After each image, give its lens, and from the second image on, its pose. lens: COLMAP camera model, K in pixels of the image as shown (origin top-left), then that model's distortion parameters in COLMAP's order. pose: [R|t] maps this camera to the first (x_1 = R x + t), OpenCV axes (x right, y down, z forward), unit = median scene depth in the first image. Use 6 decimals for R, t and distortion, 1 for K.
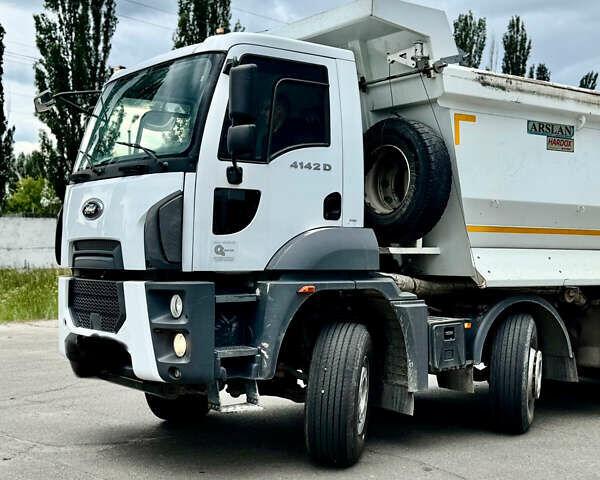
lens RADIAL K [[929.6, 0, 300.0], [0, 929.6, 240.0], [0, 0, 1]] dist [-0.203037, 2.506068]
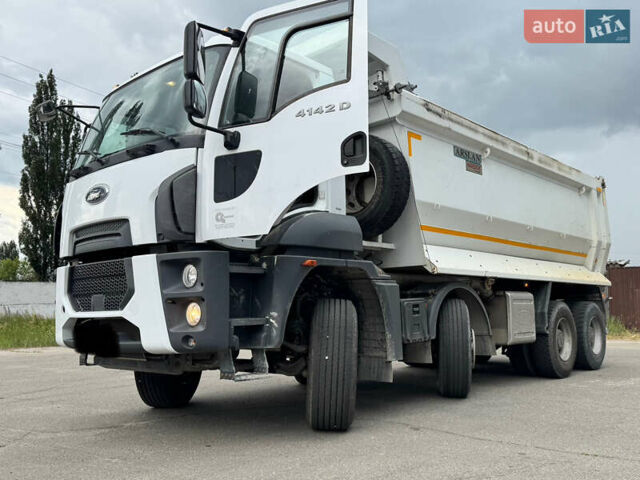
lens RADIAL K [[589.2, 0, 320.0], [0, 589.2, 240.0], [0, 0, 1]] dist [0.048556, -0.006302]
pose [[0.979593, -0.001344, 0.200986, -0.110112], [0.023670, 0.993790, -0.108723, 0.094452], [-0.199592, 0.111262, 0.973542, 0.299662]]
